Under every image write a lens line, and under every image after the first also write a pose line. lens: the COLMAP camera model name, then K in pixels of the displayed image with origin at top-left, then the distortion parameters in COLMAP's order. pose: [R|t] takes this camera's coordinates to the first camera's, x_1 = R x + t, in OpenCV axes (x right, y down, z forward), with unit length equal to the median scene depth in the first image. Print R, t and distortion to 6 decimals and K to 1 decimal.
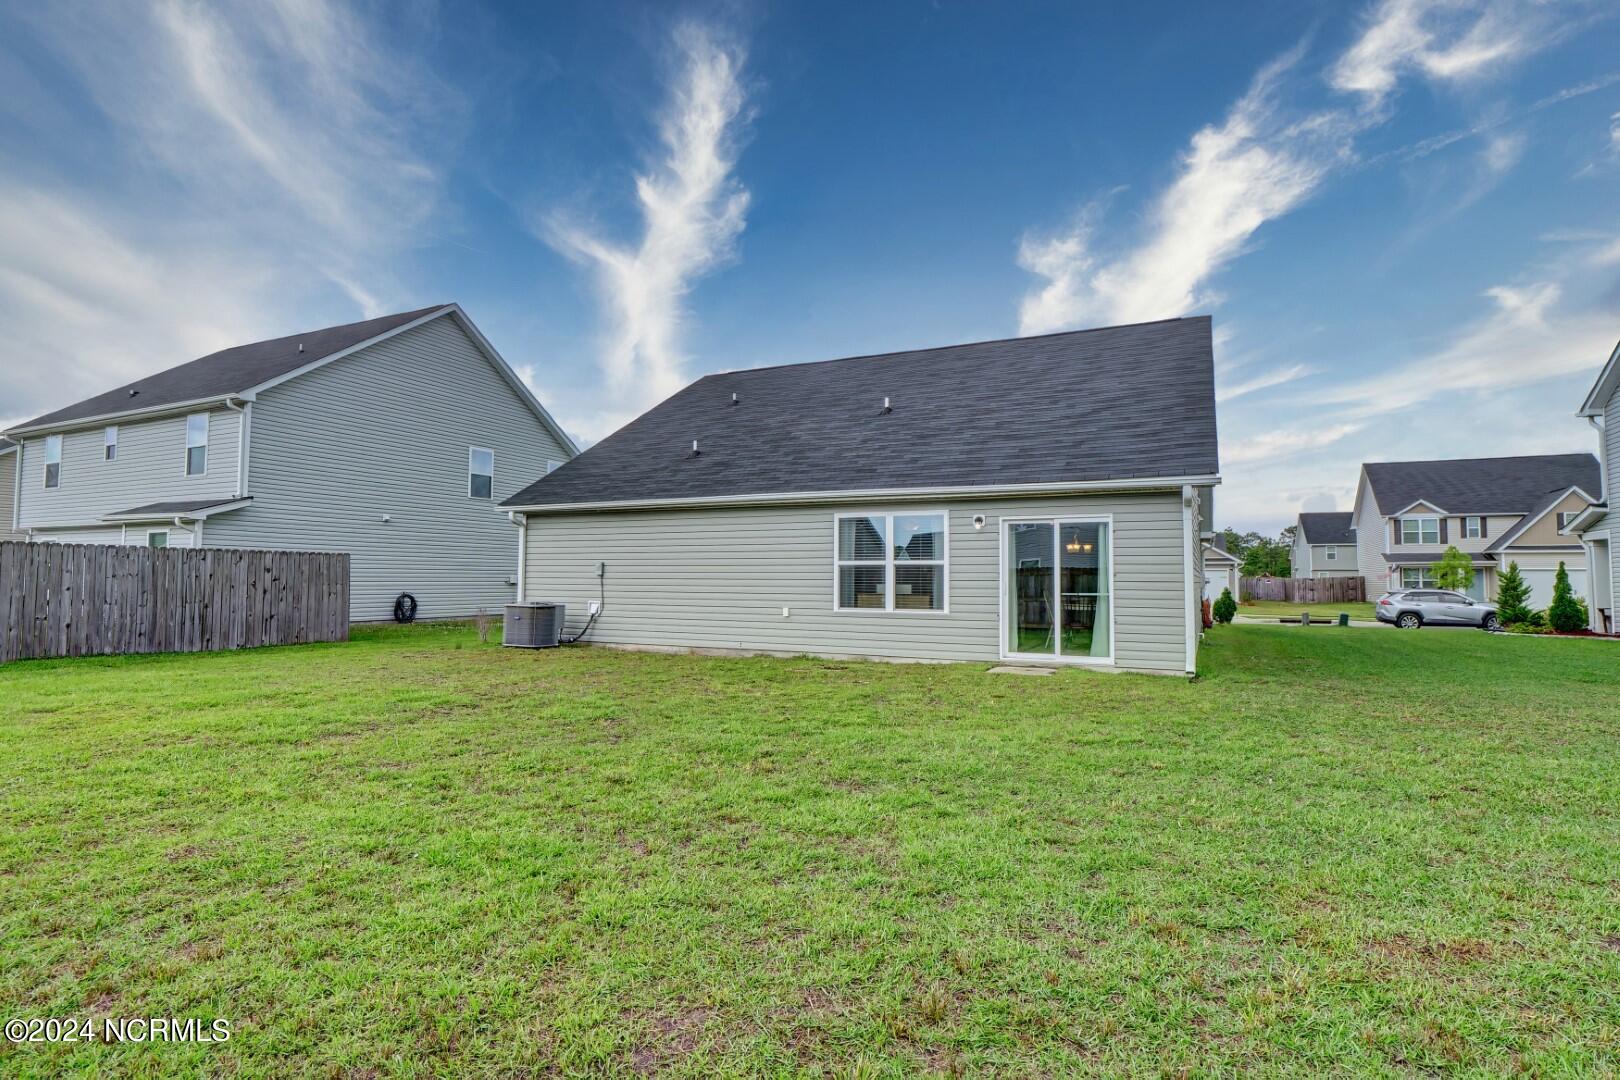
lens RADIAL K [[839.8, 0, 809.0], [0, 839.8, 545.0], [0, 0, 1]] dist [-0.006620, -0.000369]
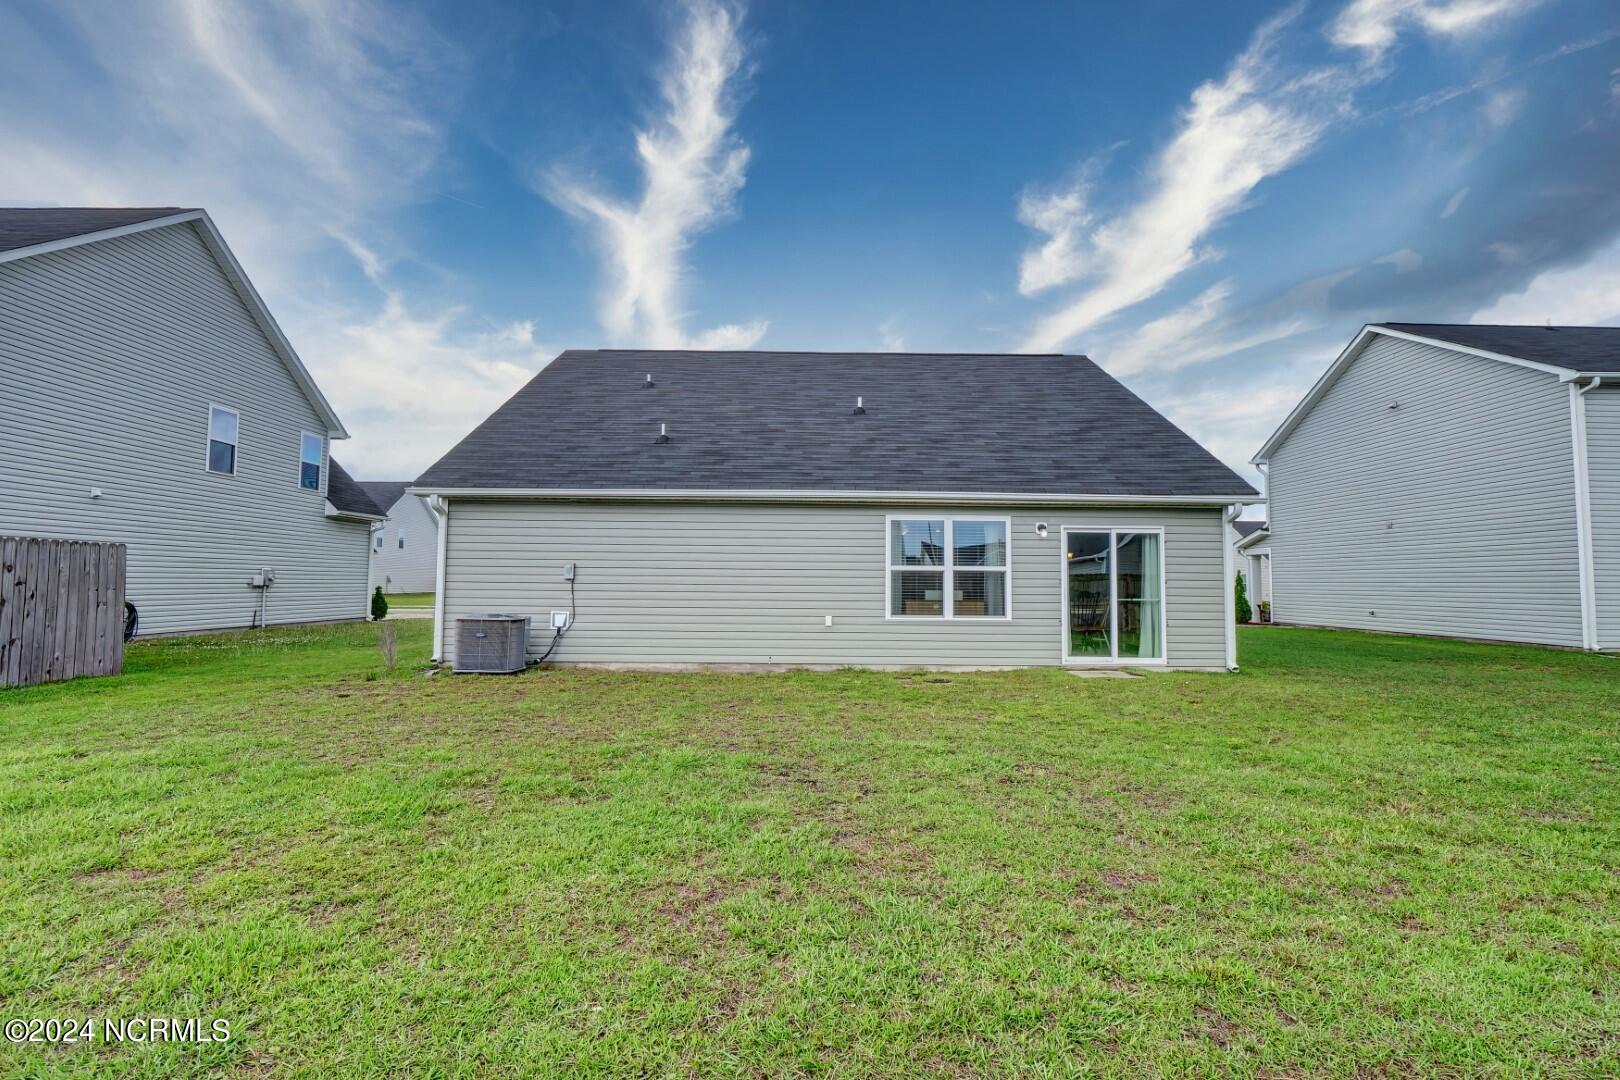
lens RADIAL K [[800.6, 0, 808.3], [0, 800.6, 536.8], [0, 0, 1]] dist [-0.012233, -0.000564]
pose [[0.894408, 0.027128, 0.446429, -0.448639], [-0.021911, 0.999618, -0.016845, 0.003781], [-0.446716, 0.005284, 0.894660, 0.238815]]
